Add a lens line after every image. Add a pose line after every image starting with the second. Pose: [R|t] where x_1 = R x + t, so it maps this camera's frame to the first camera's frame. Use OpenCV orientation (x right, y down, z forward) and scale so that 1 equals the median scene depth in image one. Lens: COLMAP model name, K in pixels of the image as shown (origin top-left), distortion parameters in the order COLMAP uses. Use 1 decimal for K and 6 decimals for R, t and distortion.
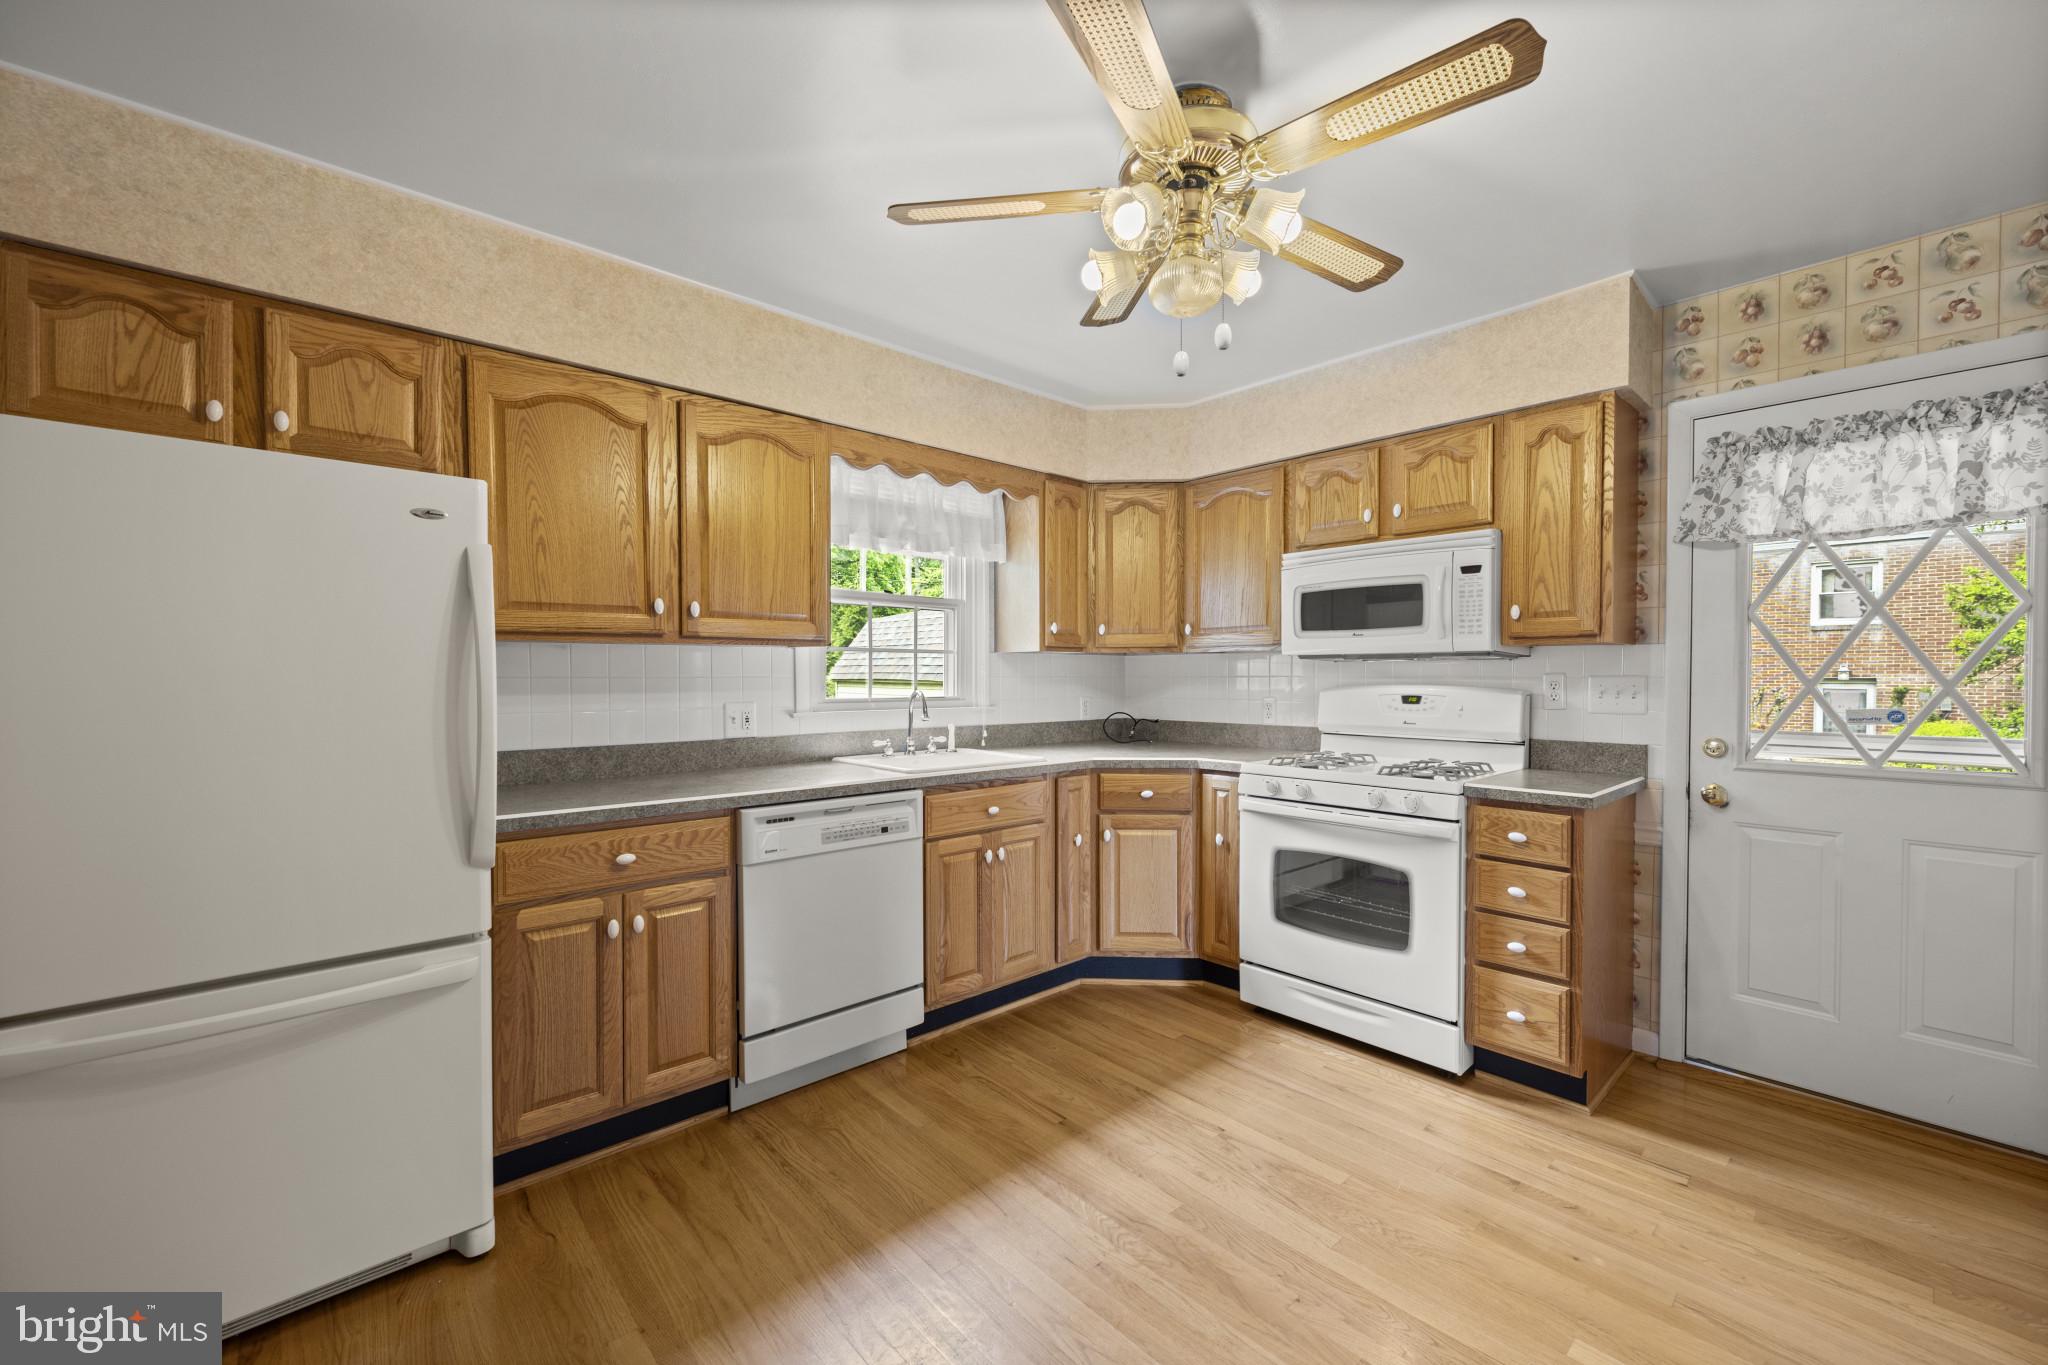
lens RADIAL K [[814.3, 0, 1014.7], [0, 814.3, 692.6], [0, 0, 1]] dist [0.000540, -0.000200]
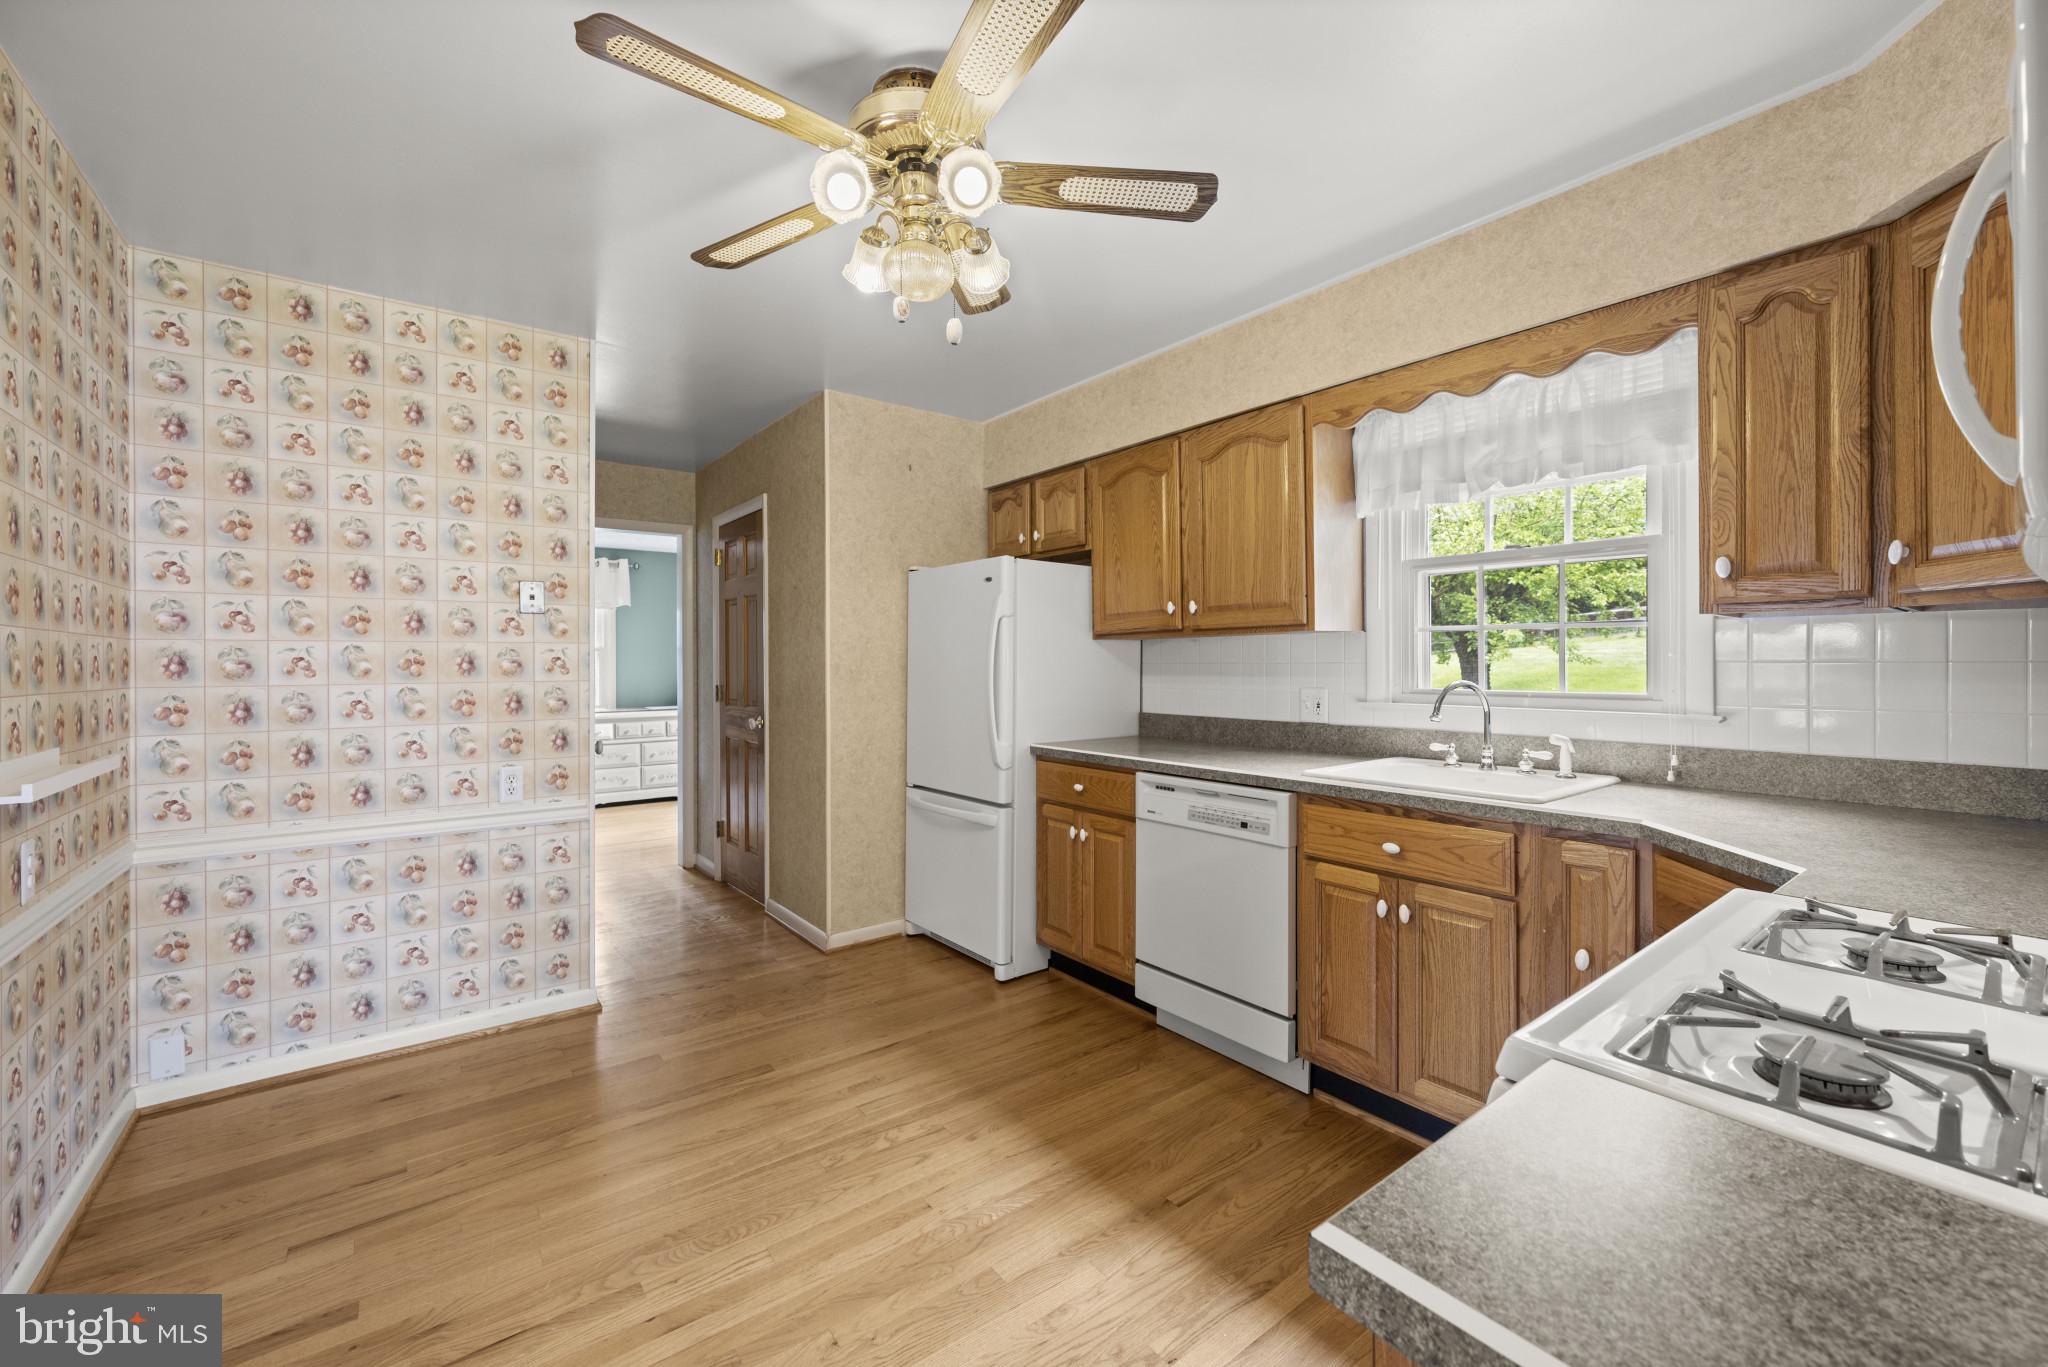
lens RADIAL K [[814.3, 0, 1034.2], [0, 814.3, 666.6], [0, 0, 1]] dist [0.000540, -0.000200]
pose [[-0.056381, 0.004446, -0.998399, 0.769848], [-0.018156, 0.999820, 0.005478, -0.015495], [0.998244, 0.018435, -0.056290, 0.780730]]
